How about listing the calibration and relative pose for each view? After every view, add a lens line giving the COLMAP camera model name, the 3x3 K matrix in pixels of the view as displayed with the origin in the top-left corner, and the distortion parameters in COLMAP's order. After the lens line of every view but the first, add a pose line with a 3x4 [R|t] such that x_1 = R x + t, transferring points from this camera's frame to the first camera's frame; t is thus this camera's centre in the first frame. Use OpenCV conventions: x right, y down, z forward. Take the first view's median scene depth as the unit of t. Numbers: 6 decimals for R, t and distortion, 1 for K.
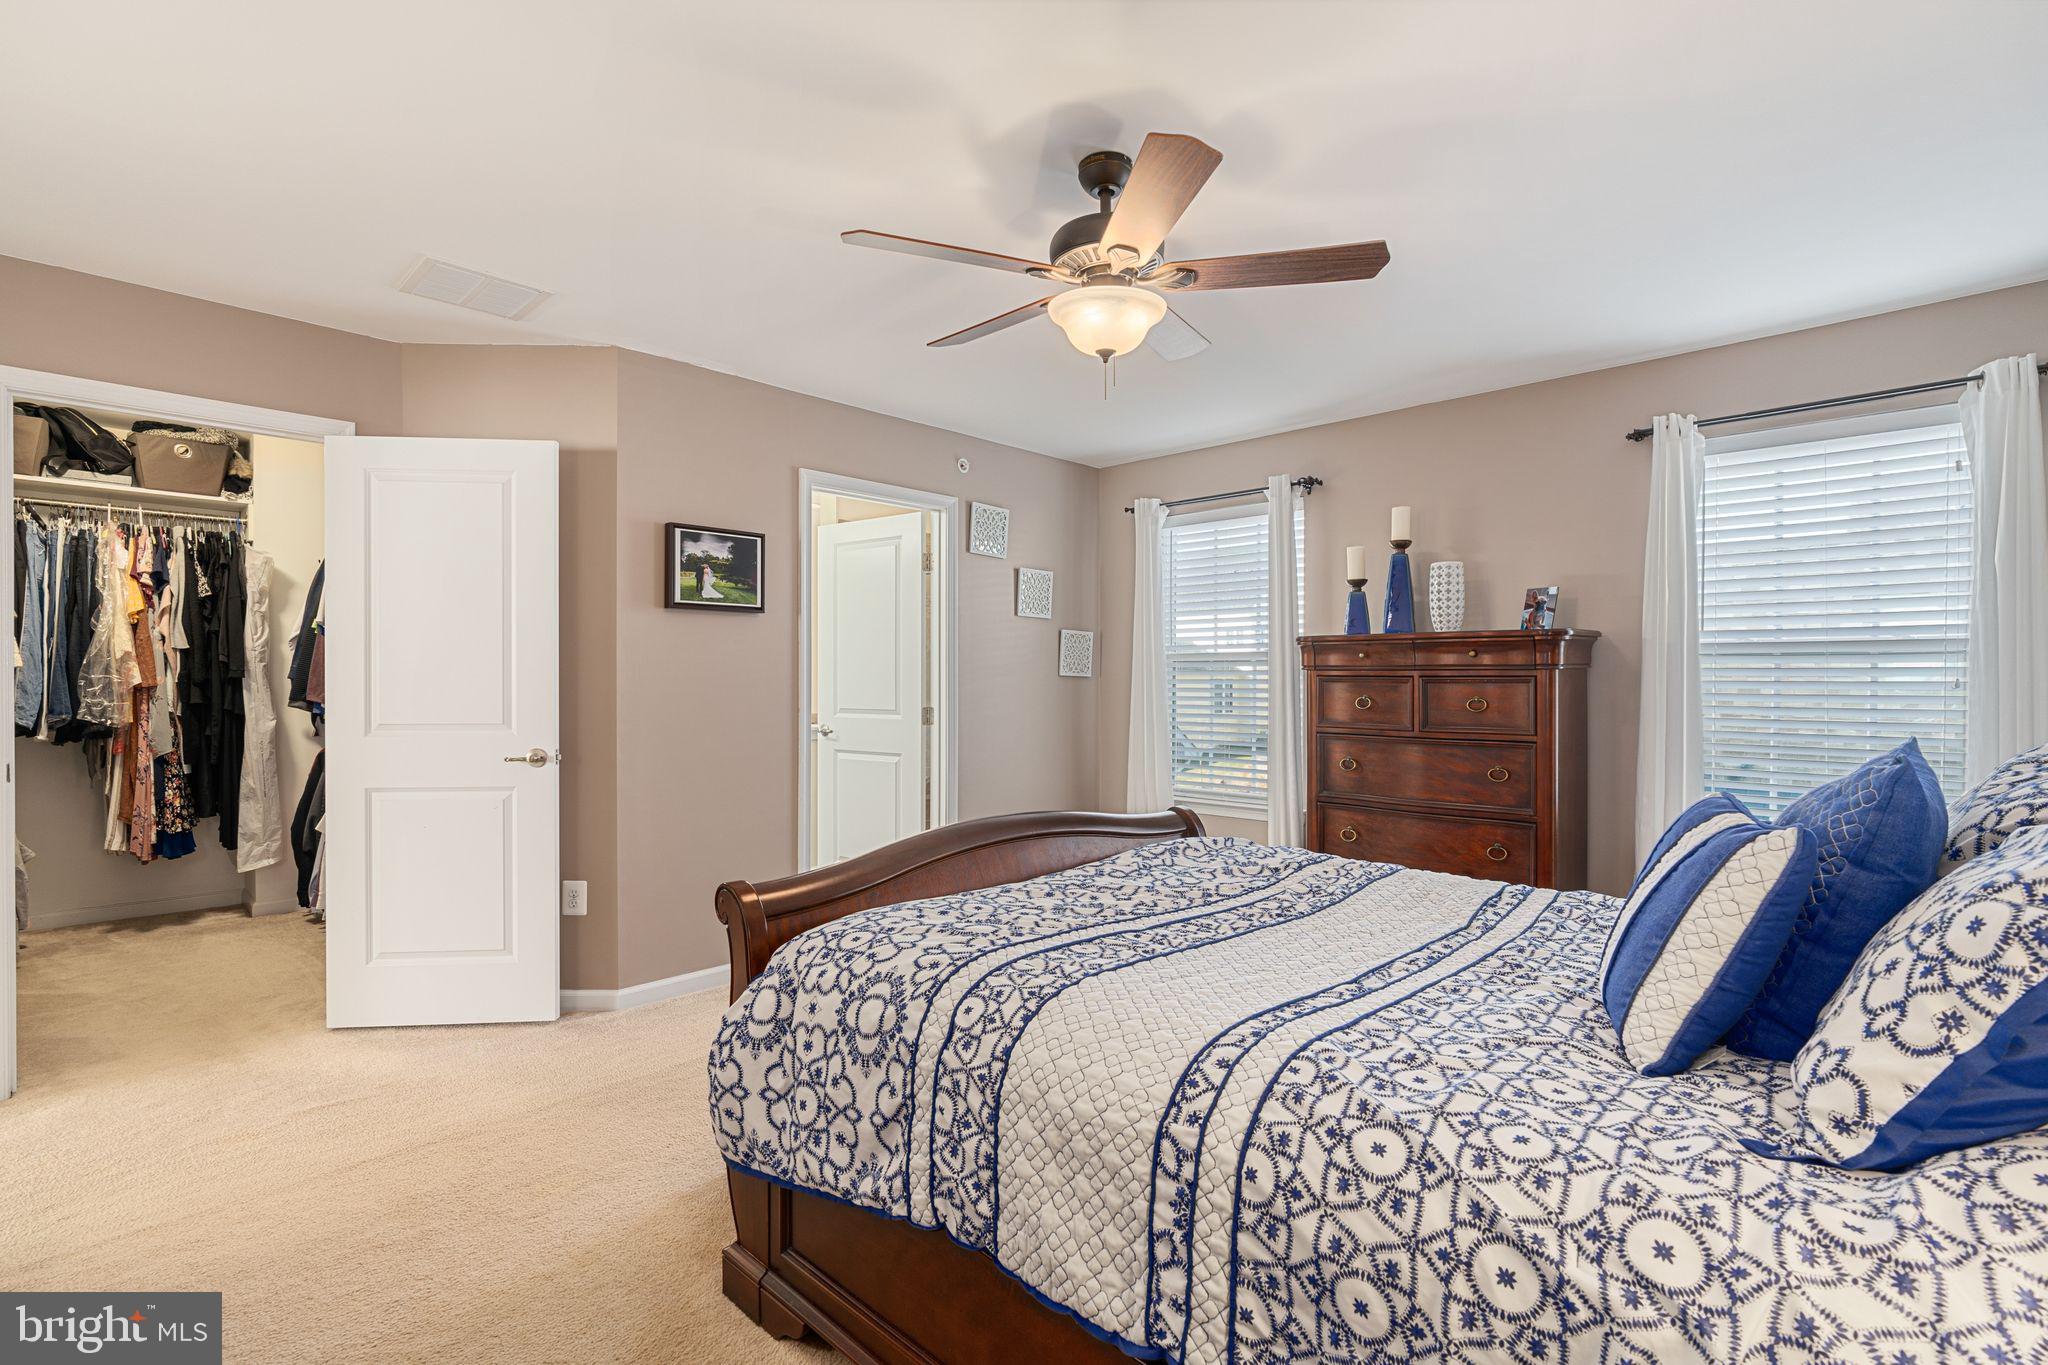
lens RADIAL K [[930.4, 0, 1025.3], [0, 930.4, 691.5], [0, 0, 1]] dist [-0.004687, 0.001273]
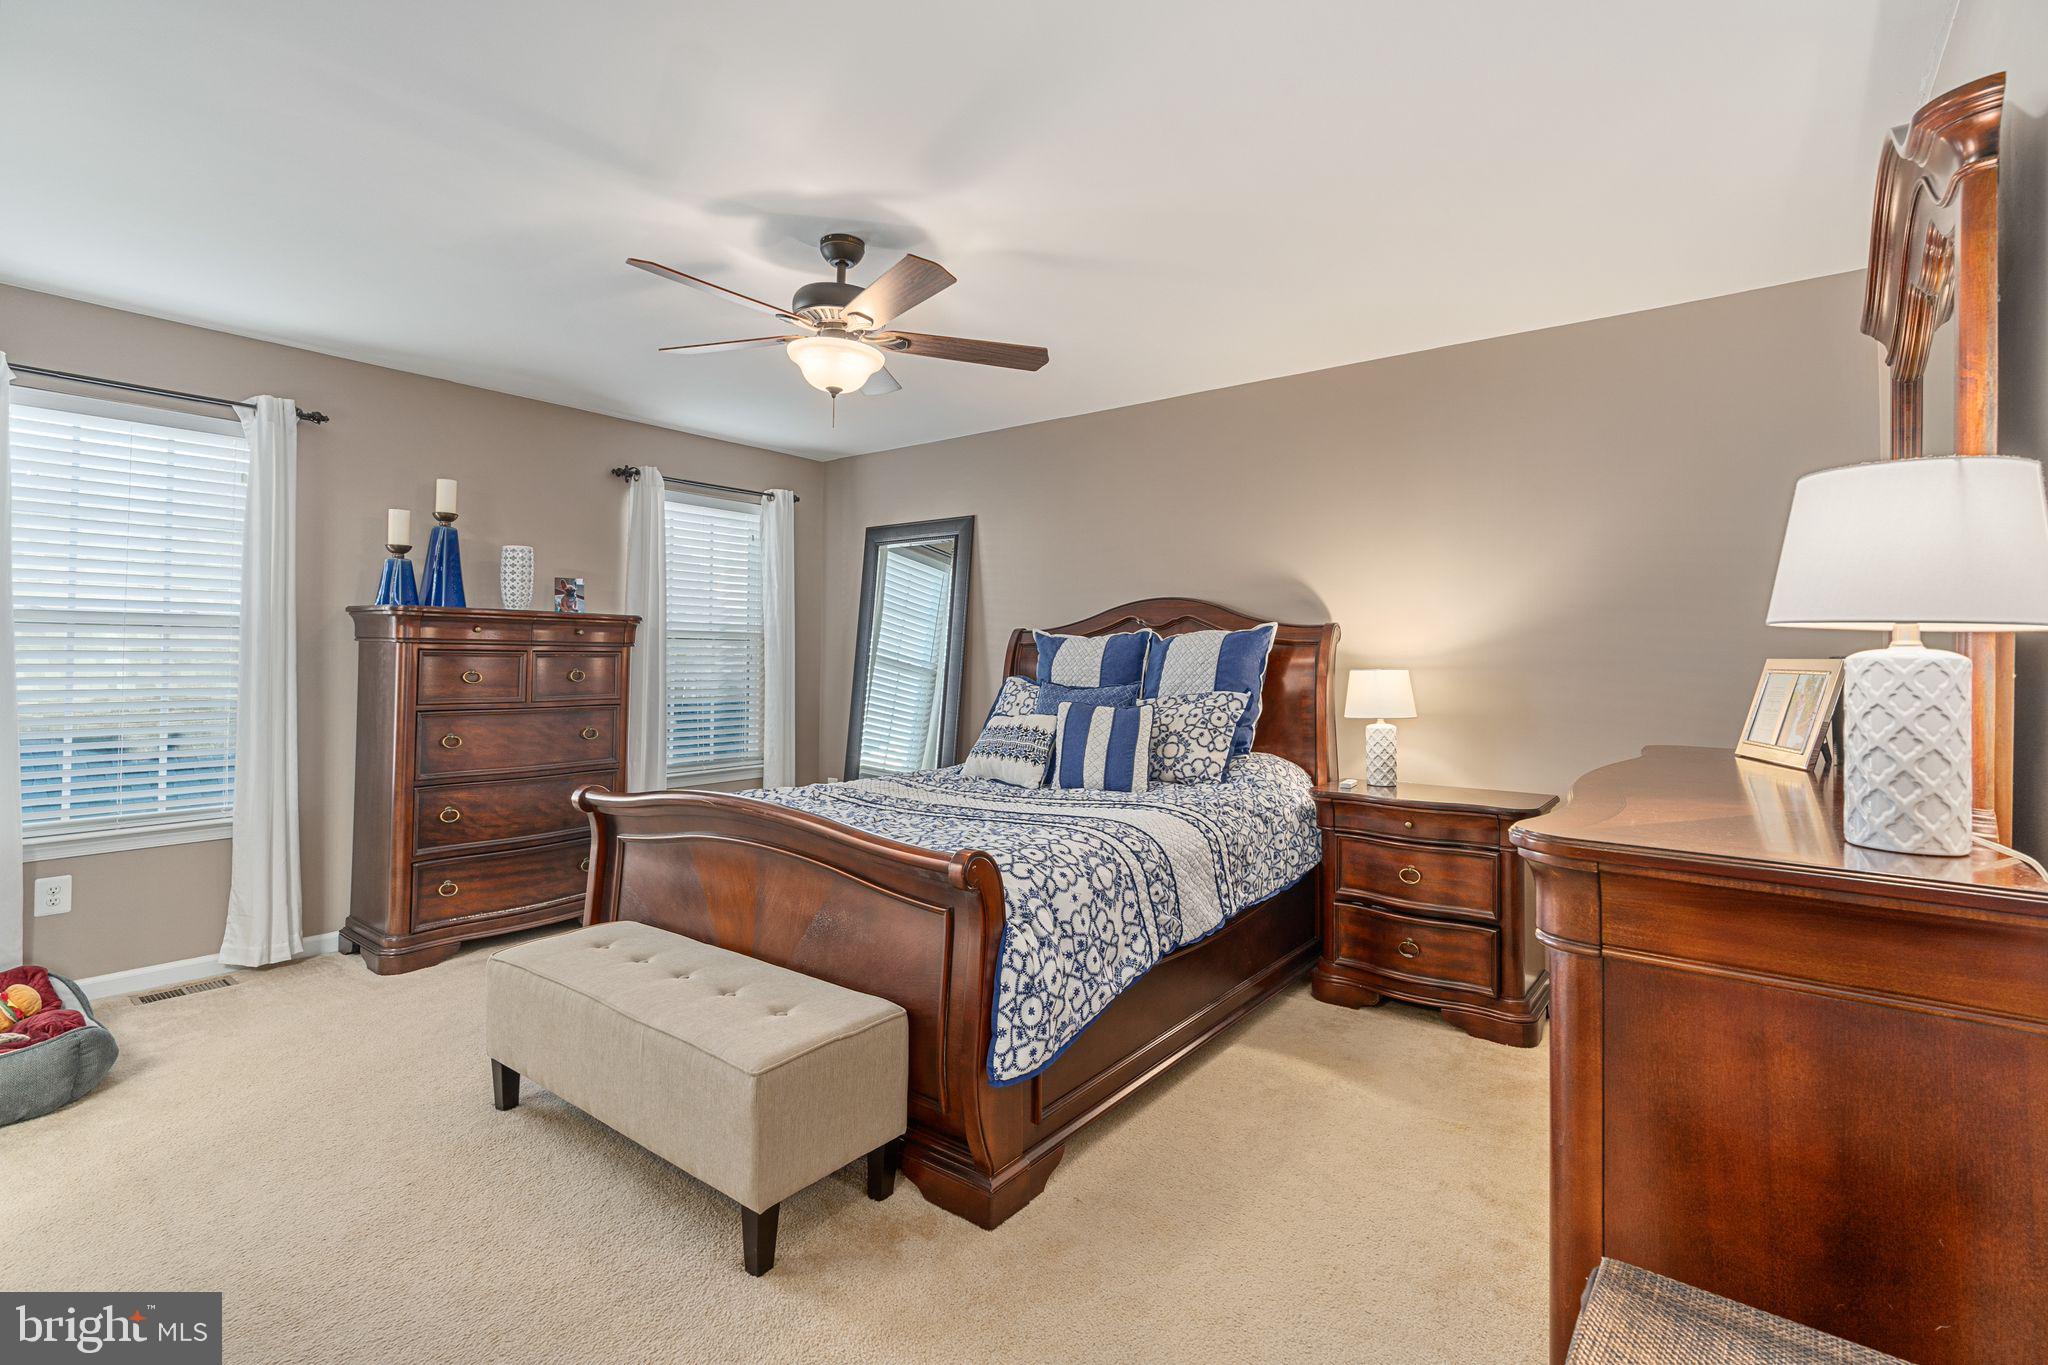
lens RADIAL K [[939.5, 0, 1016.9], [0, 939.5, 658.4], [0, 0, 1]] dist [-0.002228, 0.000148]
pose [[-0.104609, -0.002241, 0.994511, -2.548162], [0.007267, 0.999969, 0.003018, -0.025270], [-0.994487, 0.007543, -0.104590, 1.962051]]
